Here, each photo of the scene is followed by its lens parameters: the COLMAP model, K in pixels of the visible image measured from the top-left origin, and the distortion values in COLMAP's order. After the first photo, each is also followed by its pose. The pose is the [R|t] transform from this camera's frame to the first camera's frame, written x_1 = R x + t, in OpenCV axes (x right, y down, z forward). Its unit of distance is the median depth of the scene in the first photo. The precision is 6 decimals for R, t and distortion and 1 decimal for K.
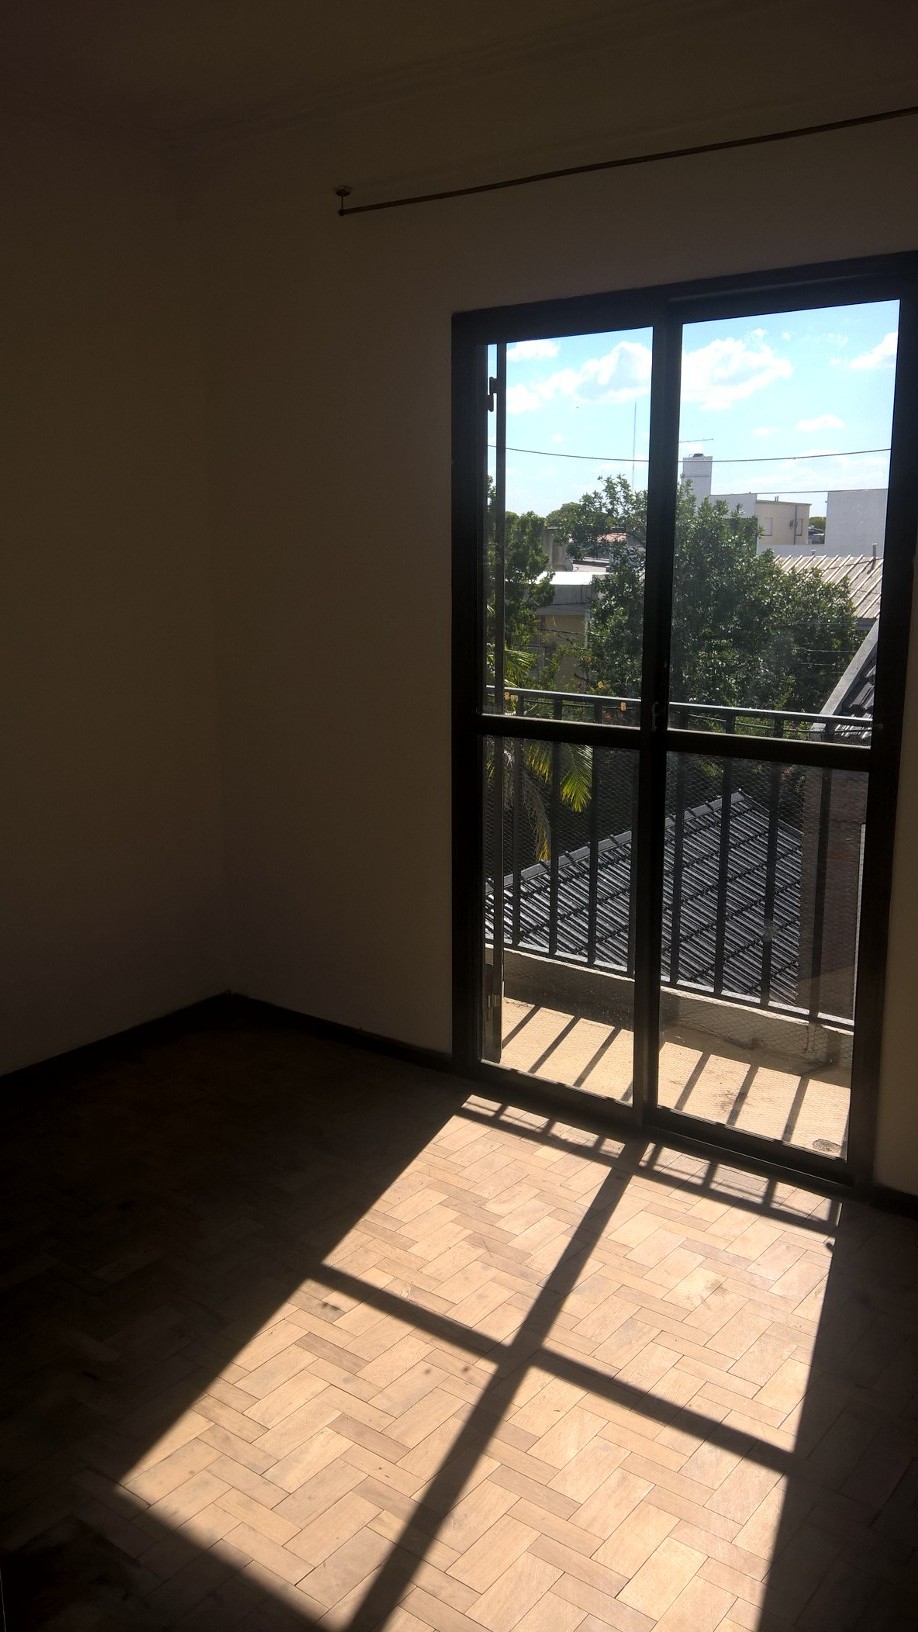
lens RADIAL K [[1295.8, 0, 472.1], [0, 1295.8, 830.1], [0, 0, 1]] dist [0.139773, -0.245468]
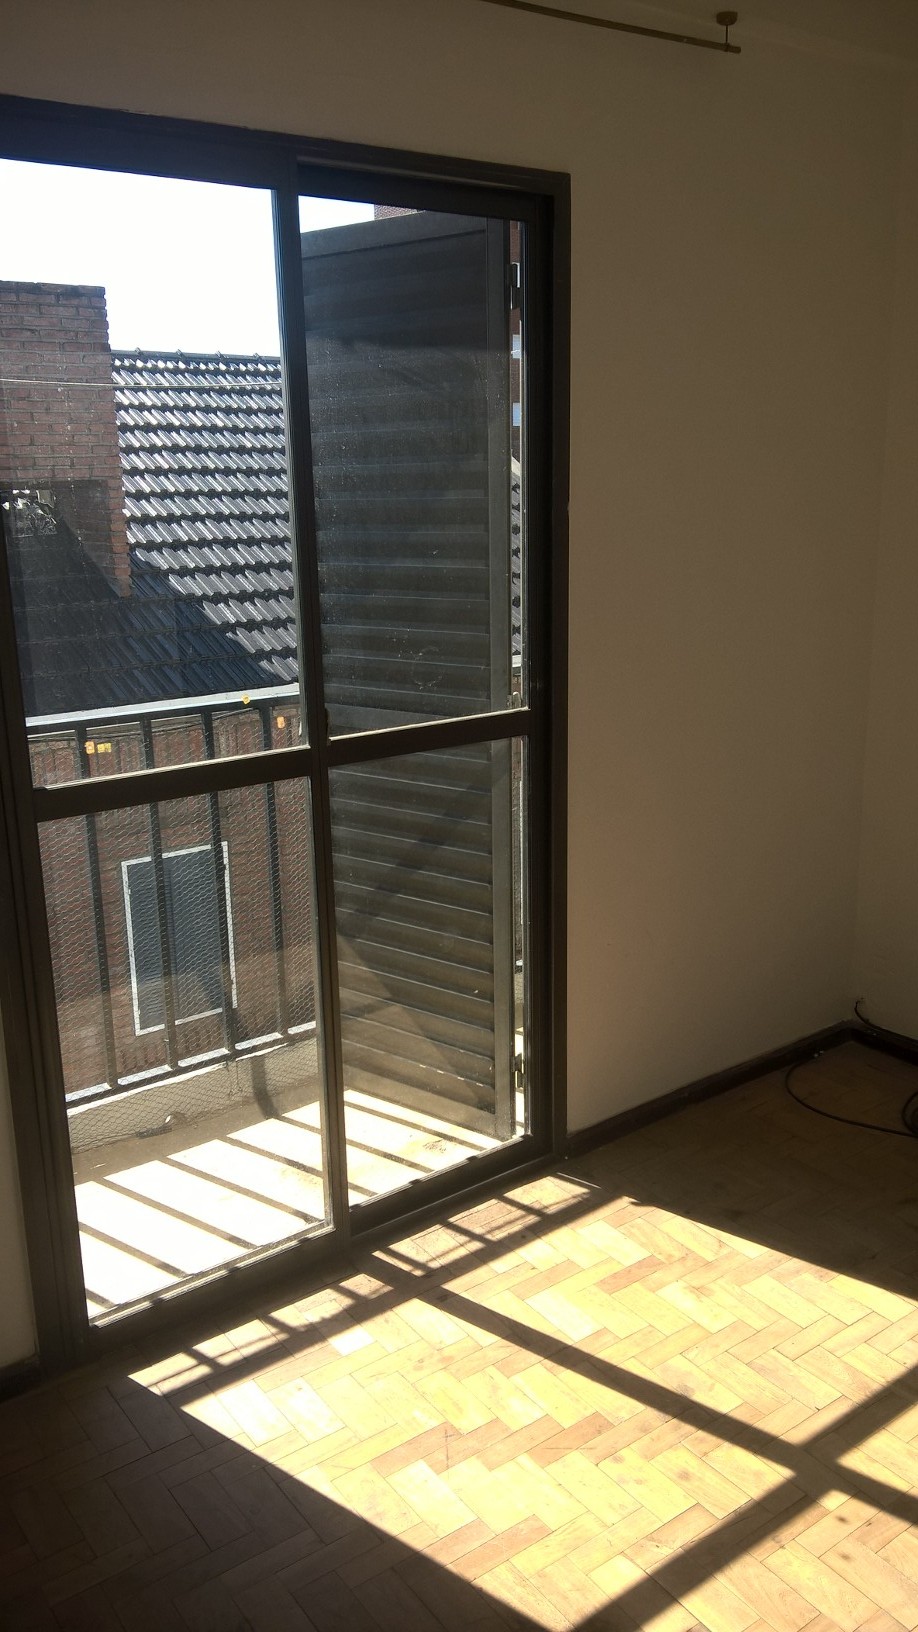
lens RADIAL K [[1295.8, 0, 472.1], [0, 1295.8, 830.1], [0, 0, 1]] dist [0.139773, -0.245468]
pose [[0.272539, -0.255598, 0.927573, -0.551027], [0.221569, 0.954830, 0.198007, -0.159838], [-0.936285, 0.151557, 0.316861, 0.689912]]
